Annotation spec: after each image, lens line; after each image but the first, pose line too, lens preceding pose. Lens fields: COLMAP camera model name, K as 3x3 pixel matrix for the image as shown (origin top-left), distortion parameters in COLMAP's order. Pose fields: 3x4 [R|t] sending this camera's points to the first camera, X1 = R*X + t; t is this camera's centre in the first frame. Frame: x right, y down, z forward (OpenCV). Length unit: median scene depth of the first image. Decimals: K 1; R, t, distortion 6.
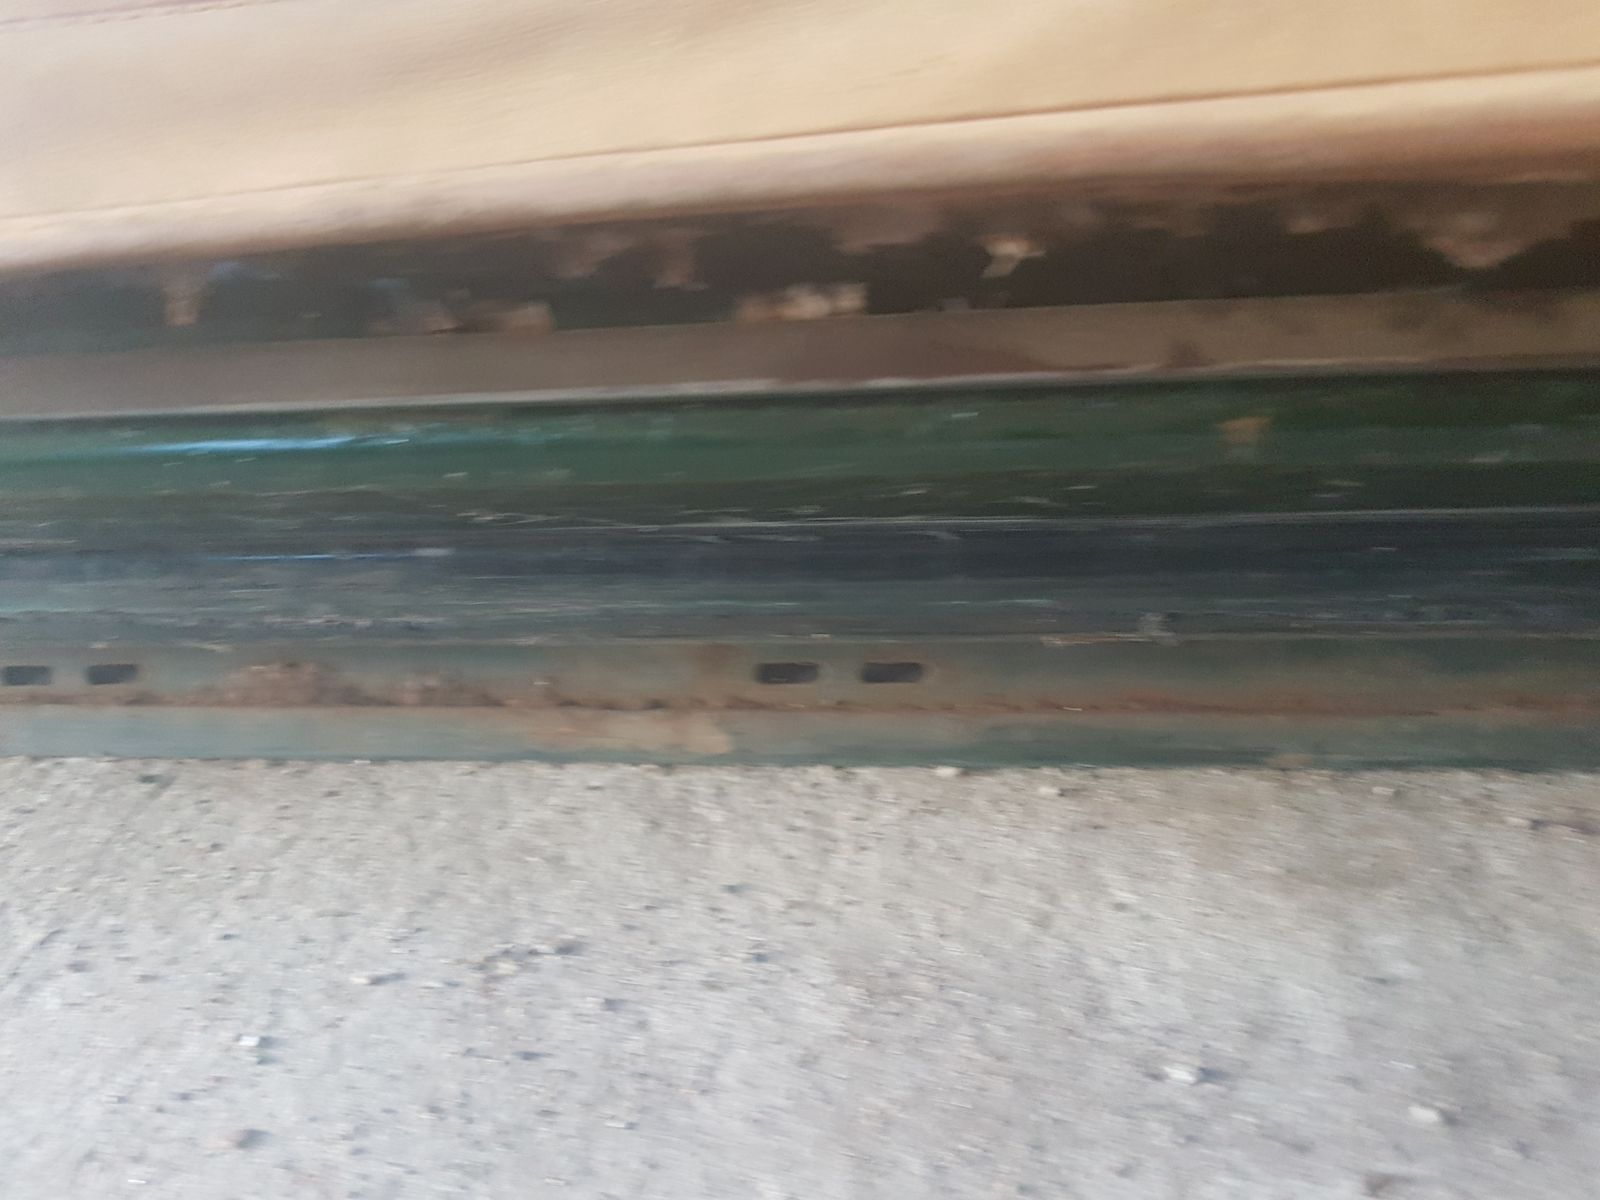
lens RADIAL K [[1311.4, 0, 798.5], [0, 1311.4, 604.5], [0, 0, 1]] dist [-0.023976, 0.024072]
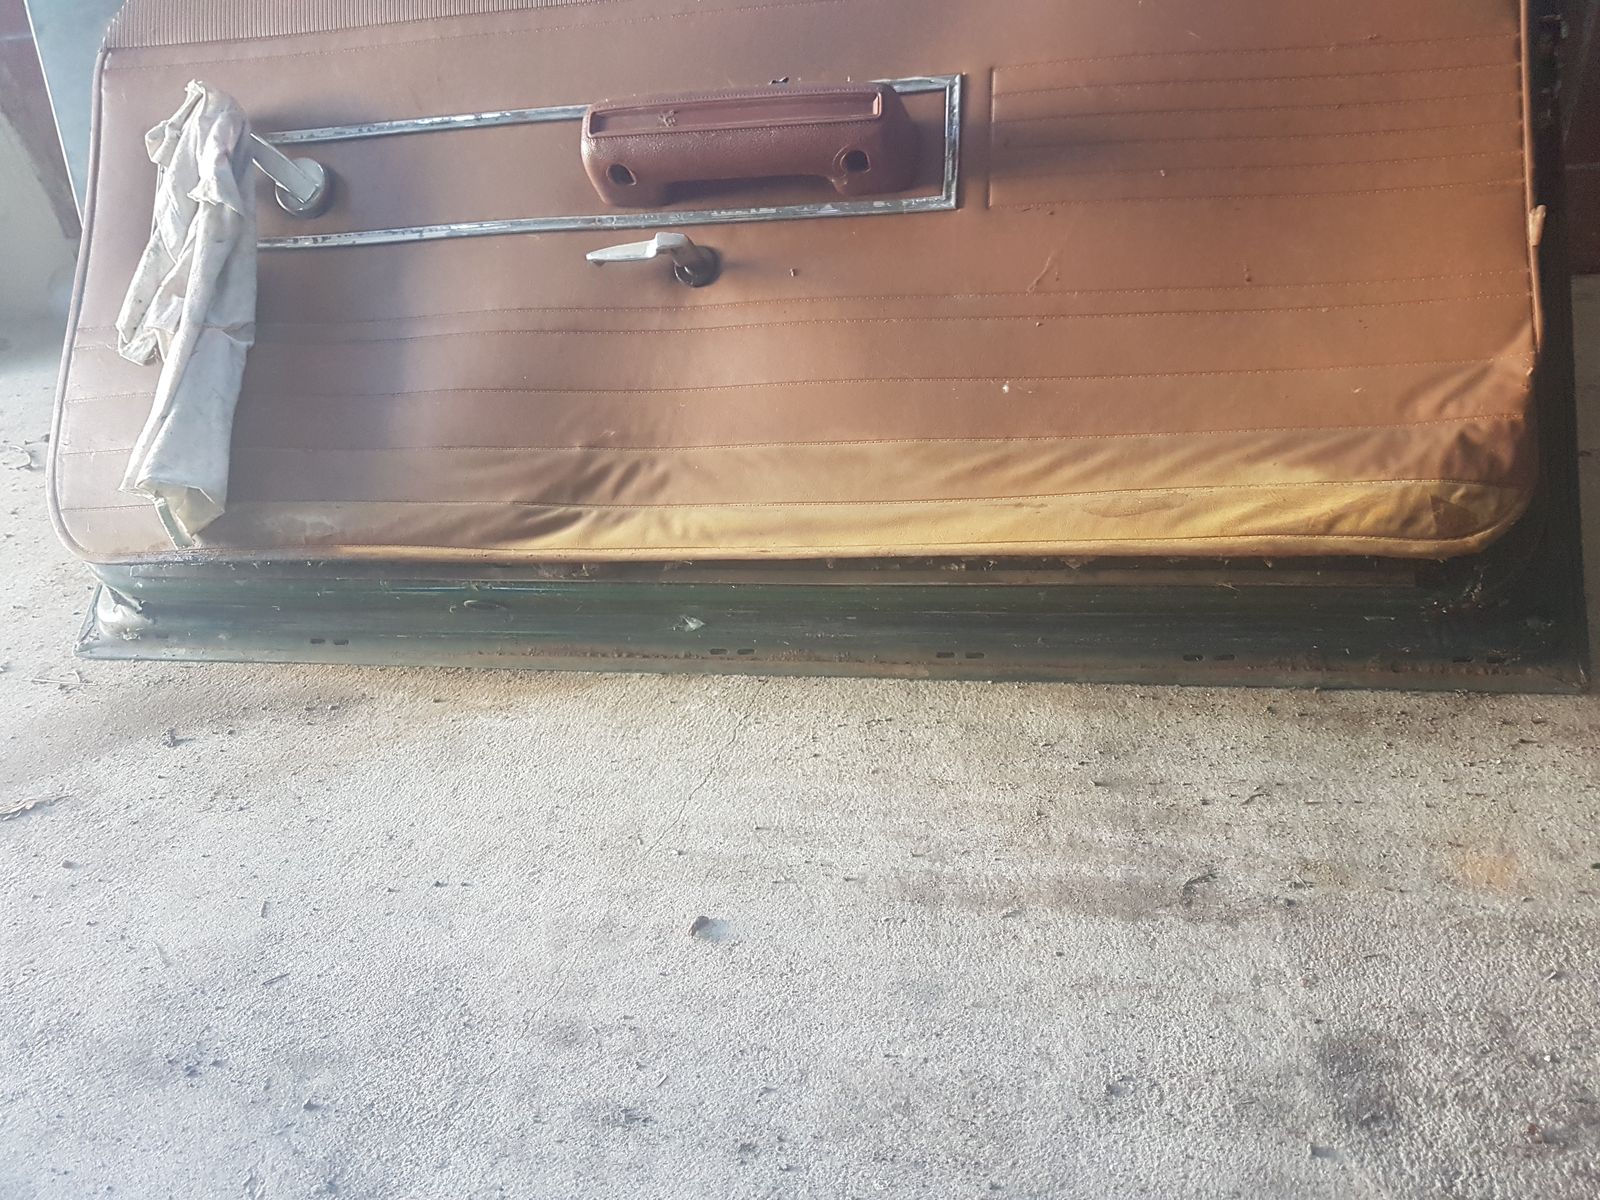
lens RADIAL K [[1311.4, 0, 795.6], [0, 1311.4, 596.8], [0, 0, 1]] dist [-0.023976, 0.024072]
pose [[0.997438, 0.030741, -0.064589, -0.199387], [-0.037159, 0.994228, -0.100649, 0.283148], [0.061122, 0.102791, 0.992823, -2.731882]]
